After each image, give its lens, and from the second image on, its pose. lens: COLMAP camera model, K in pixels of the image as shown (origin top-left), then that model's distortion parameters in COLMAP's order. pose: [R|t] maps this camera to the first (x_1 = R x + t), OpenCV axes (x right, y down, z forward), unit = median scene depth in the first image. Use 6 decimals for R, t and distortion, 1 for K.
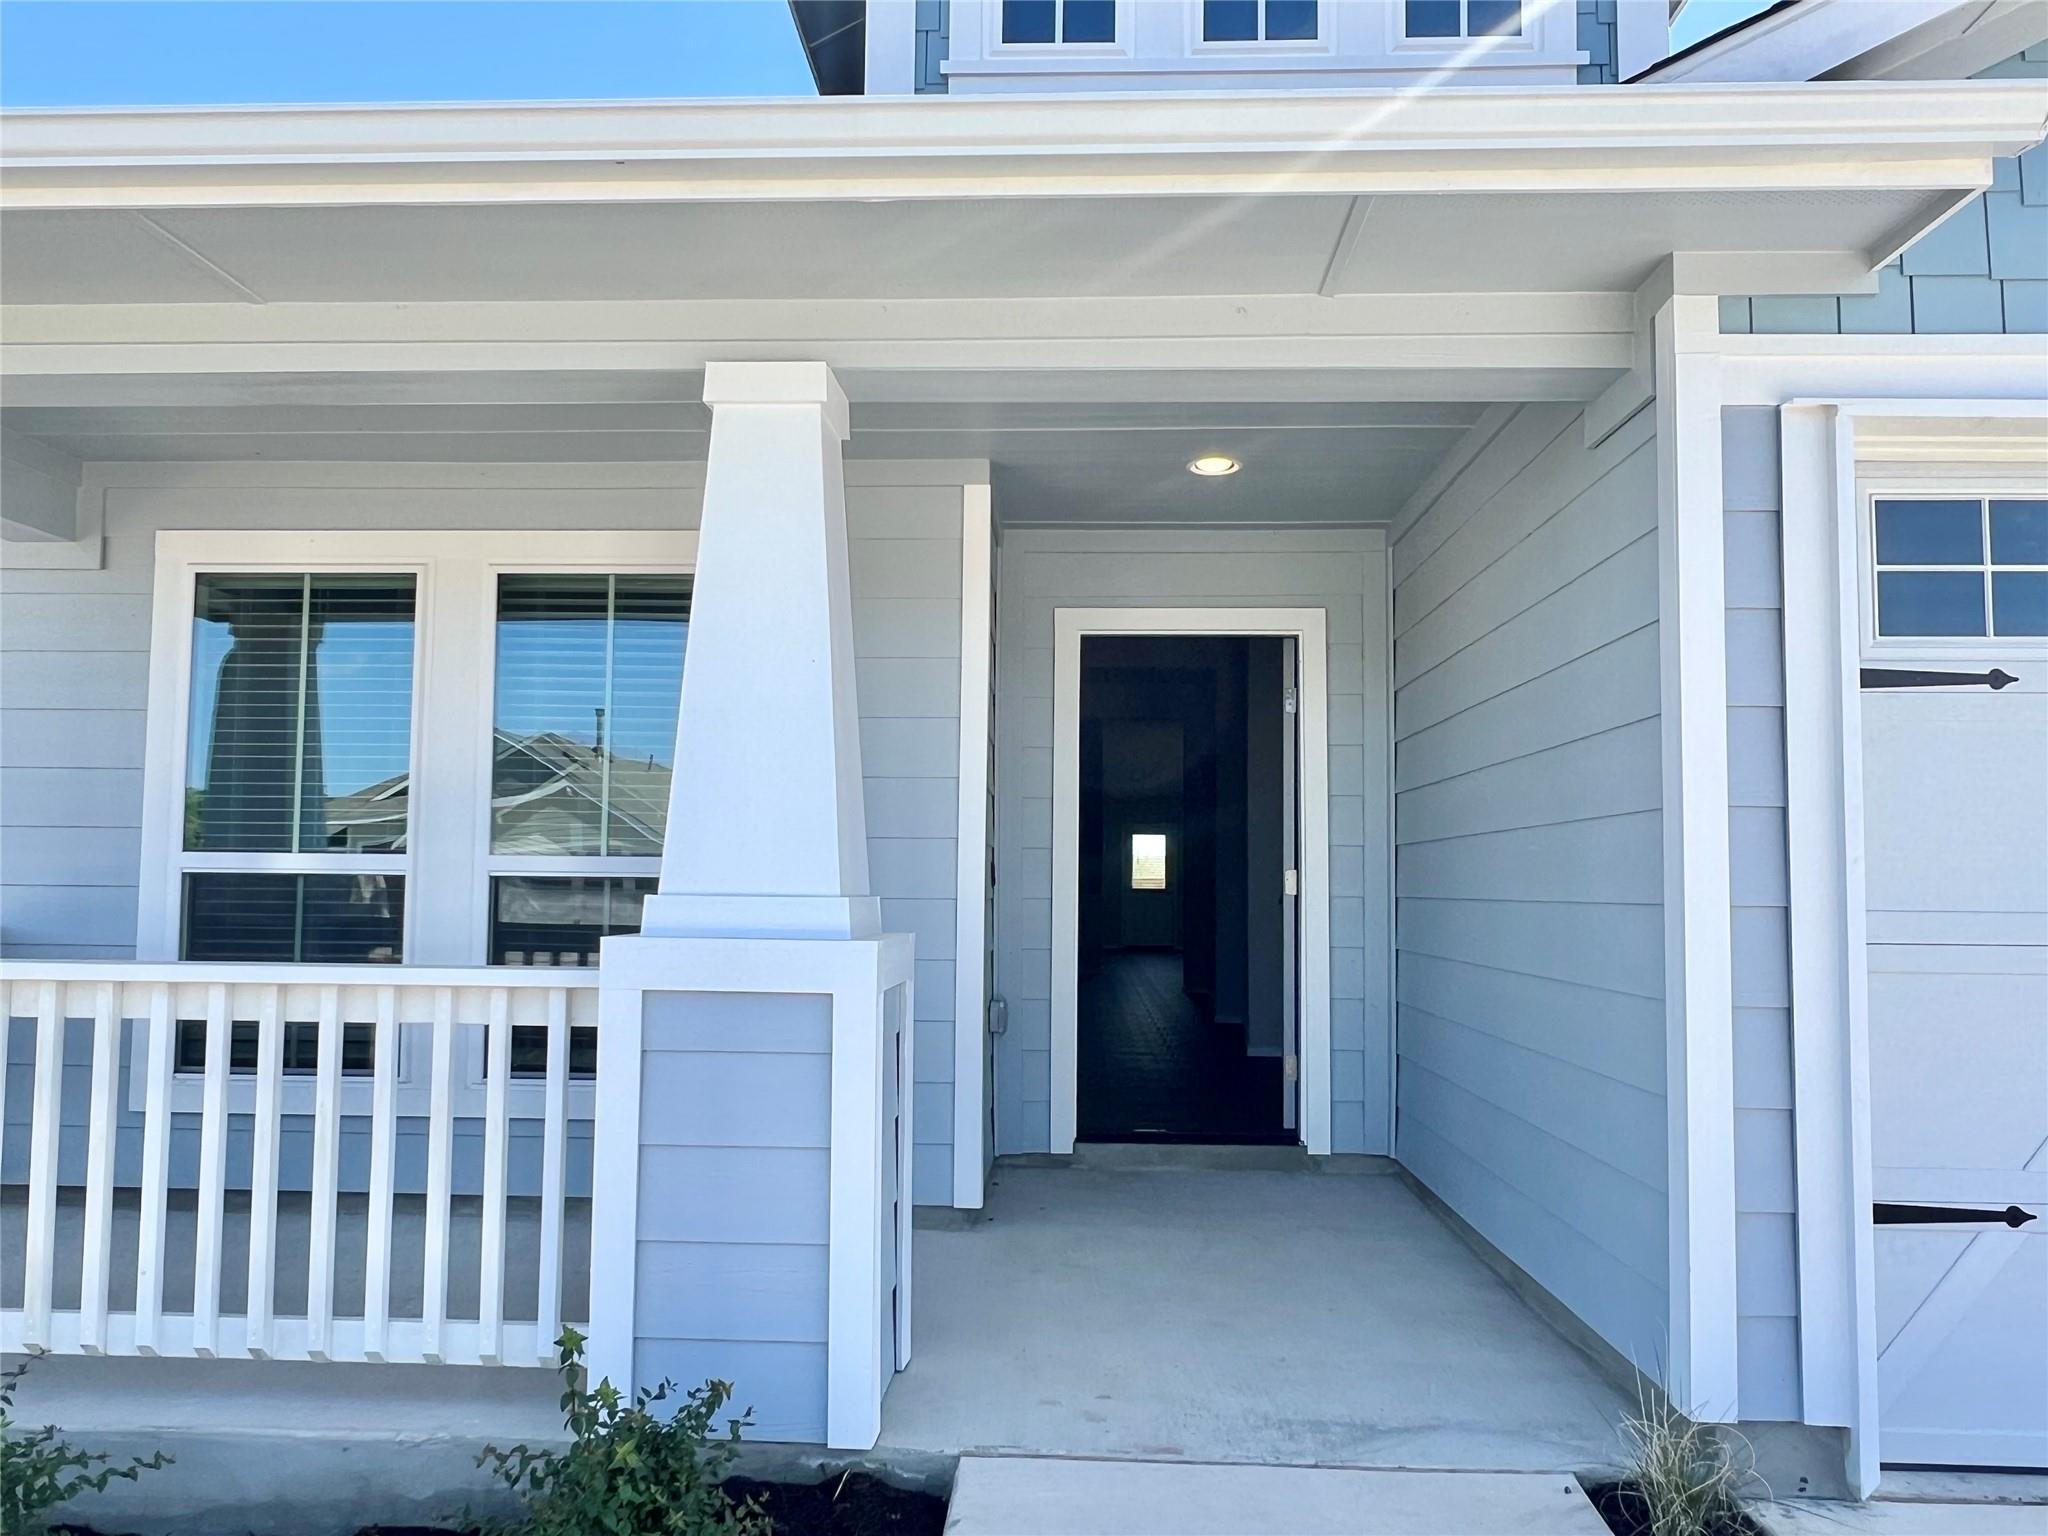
lens RADIAL K [[1457.8, 0, 1022.4], [0, 1457.8, 773.6], [0, 0, 1]] dist [-0.012851, -0.001291]
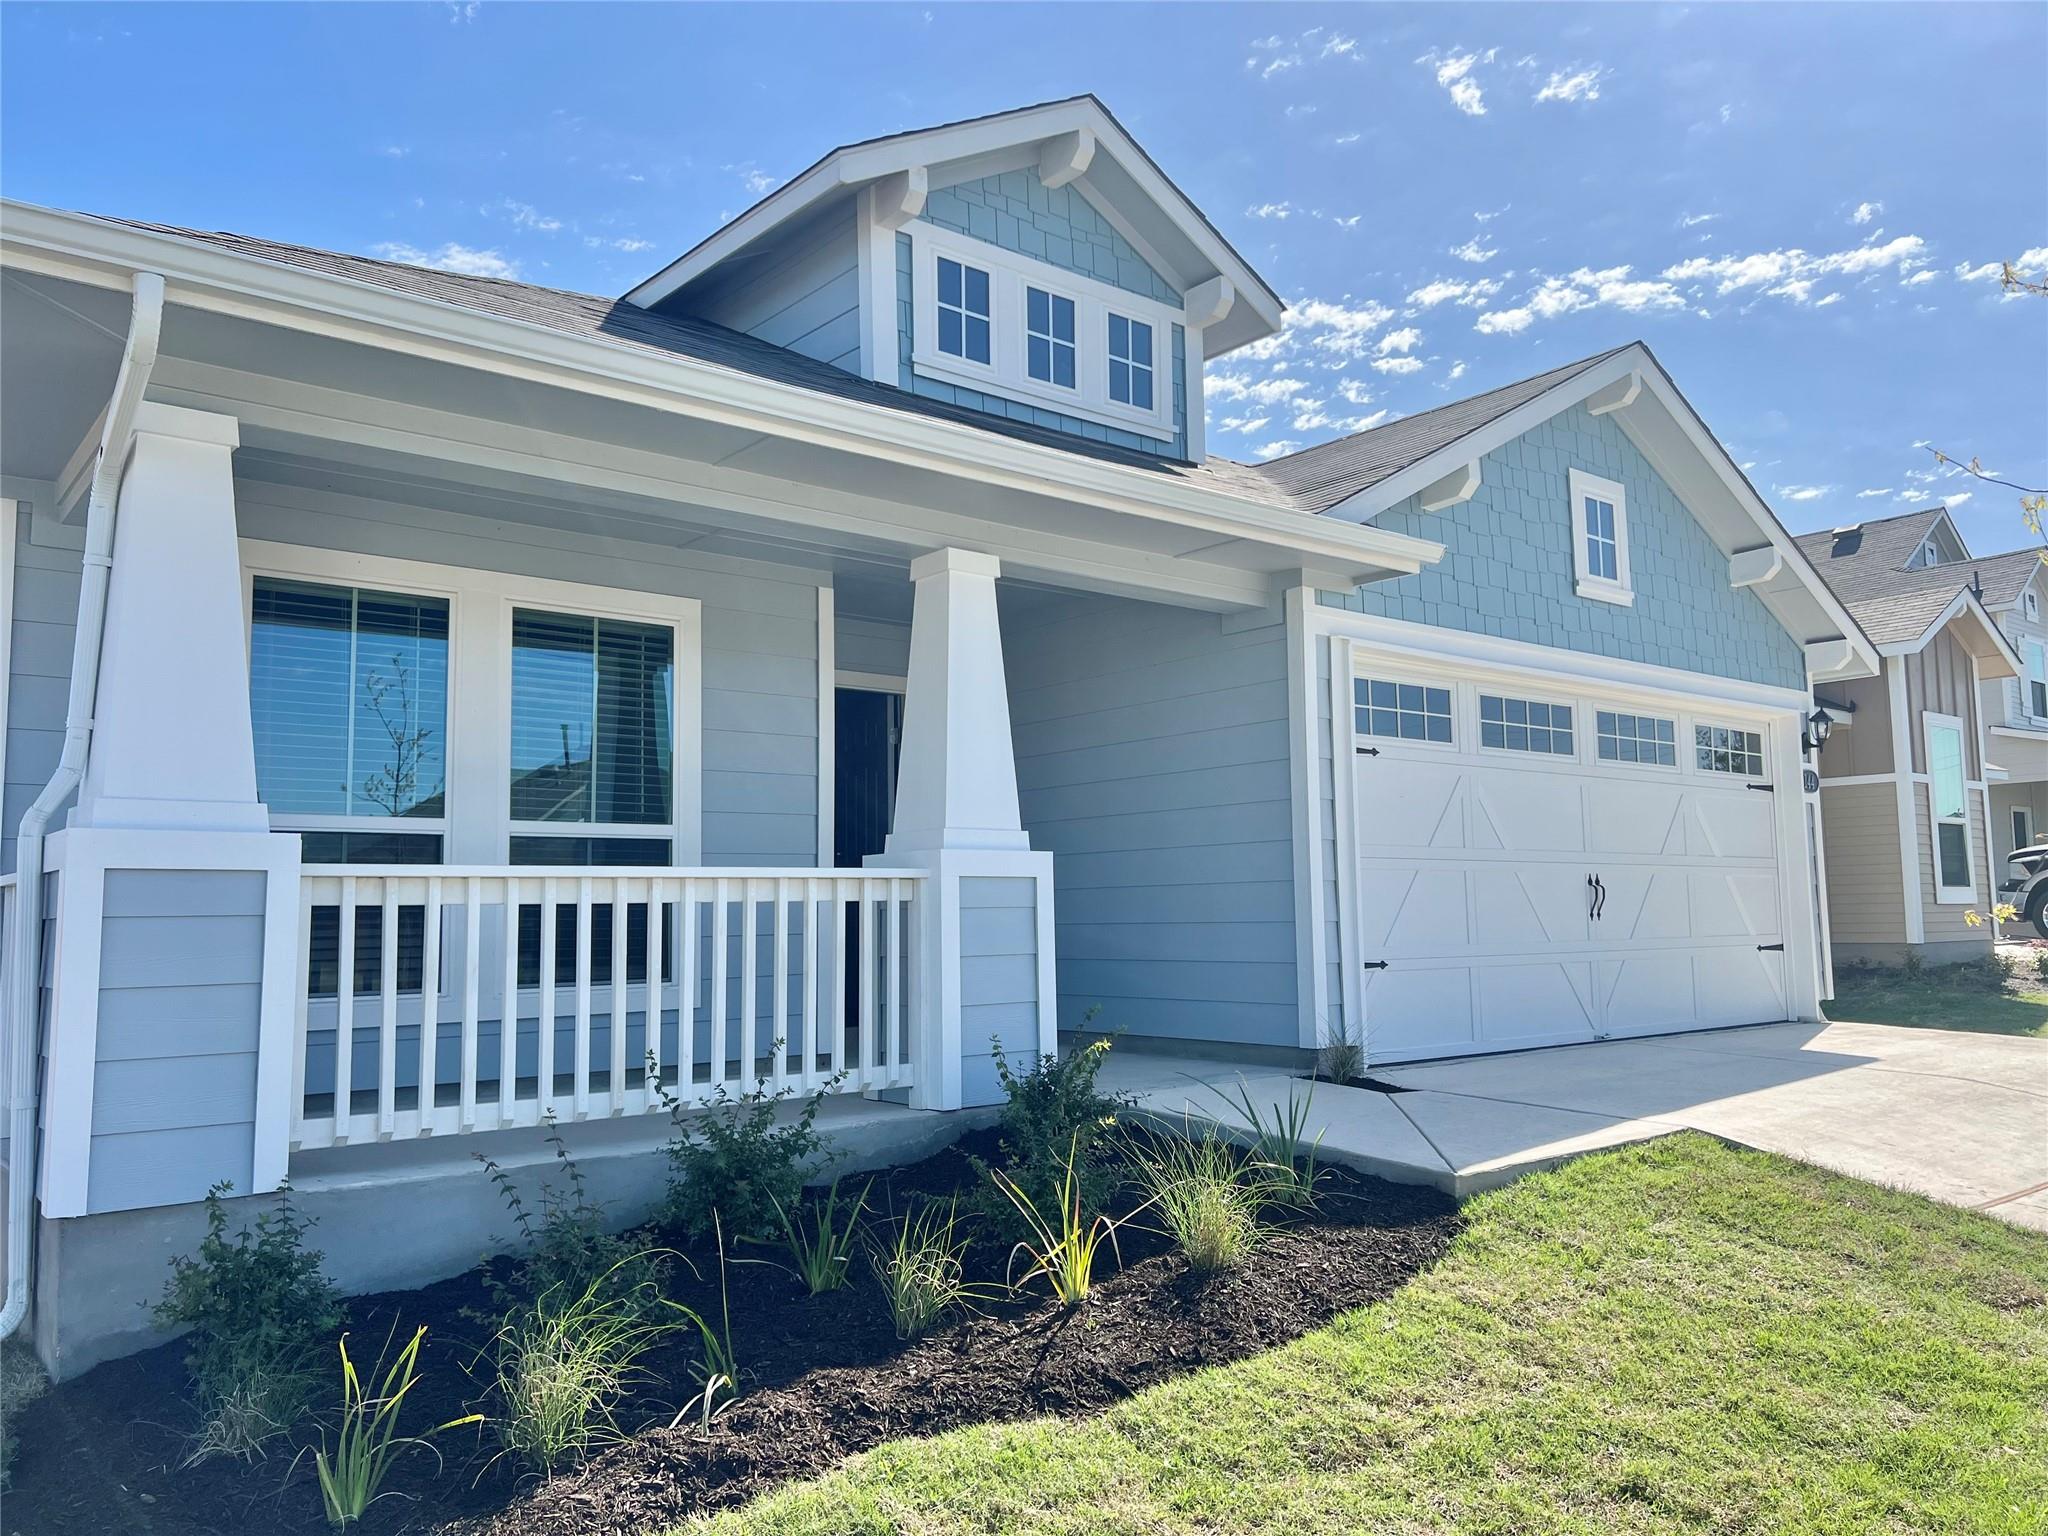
lens RADIAL K [[1523.3, 0, 1021.7], [0, 1523.3, 768.9], [0, 0, 1]] dist [0.044912, -0.046022]
pose [[0.742046, 0.043355, 0.668946, -0.952315], [-0.028053, 0.999041, -0.033630, 0.042724], [-0.669762, 0.006189, 0.742550, -0.339481]]
